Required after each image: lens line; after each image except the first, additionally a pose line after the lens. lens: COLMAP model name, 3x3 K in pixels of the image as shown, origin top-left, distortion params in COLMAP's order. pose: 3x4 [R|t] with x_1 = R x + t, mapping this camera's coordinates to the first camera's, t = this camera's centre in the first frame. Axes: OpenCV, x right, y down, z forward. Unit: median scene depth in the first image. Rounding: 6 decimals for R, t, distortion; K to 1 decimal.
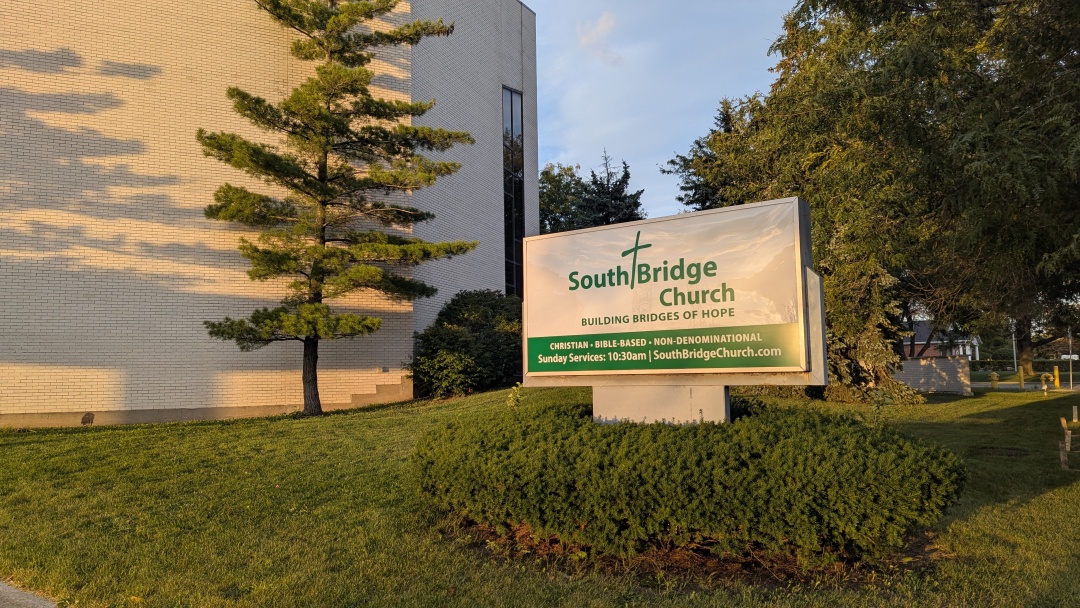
lens RADIAL K [[773.9, 0, 540.0], [0, 773.9, 304.0], [0, 0, 1]] dist [0.069634, -0.063116]
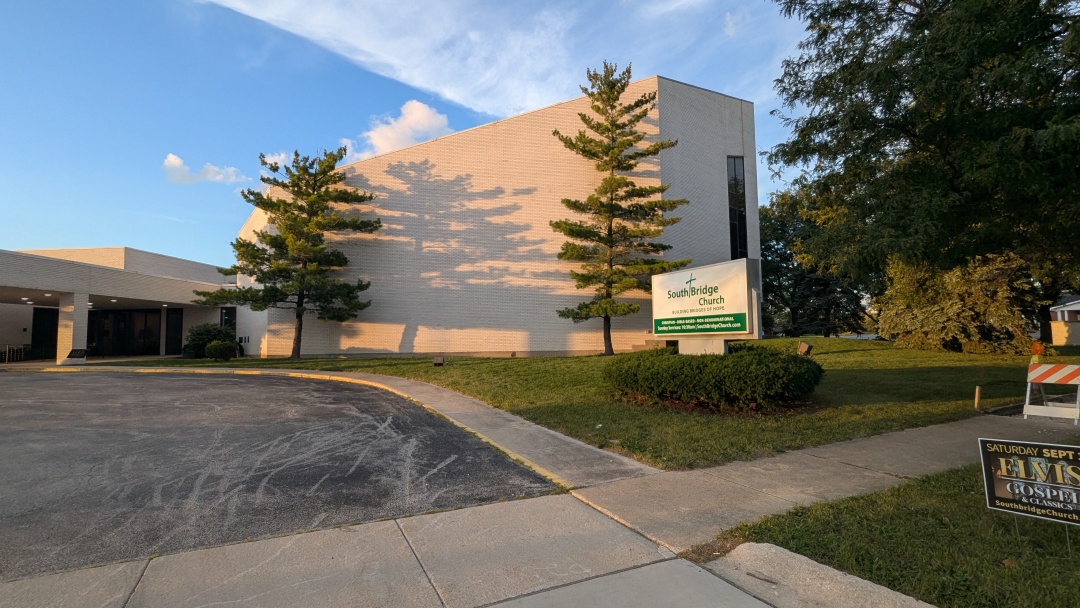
lens RADIAL K [[509.2, 0, 540.0], [0, 509.2, 304.0], [0, 0, 1]] dist [-0.000147, 0.000866]
pose [[0.878288, -0.030833, -0.477137, 0.174231], [0.045742, 0.998760, 0.019659, -0.020069], [0.475940, -0.039092, 0.878609, -0.213768]]
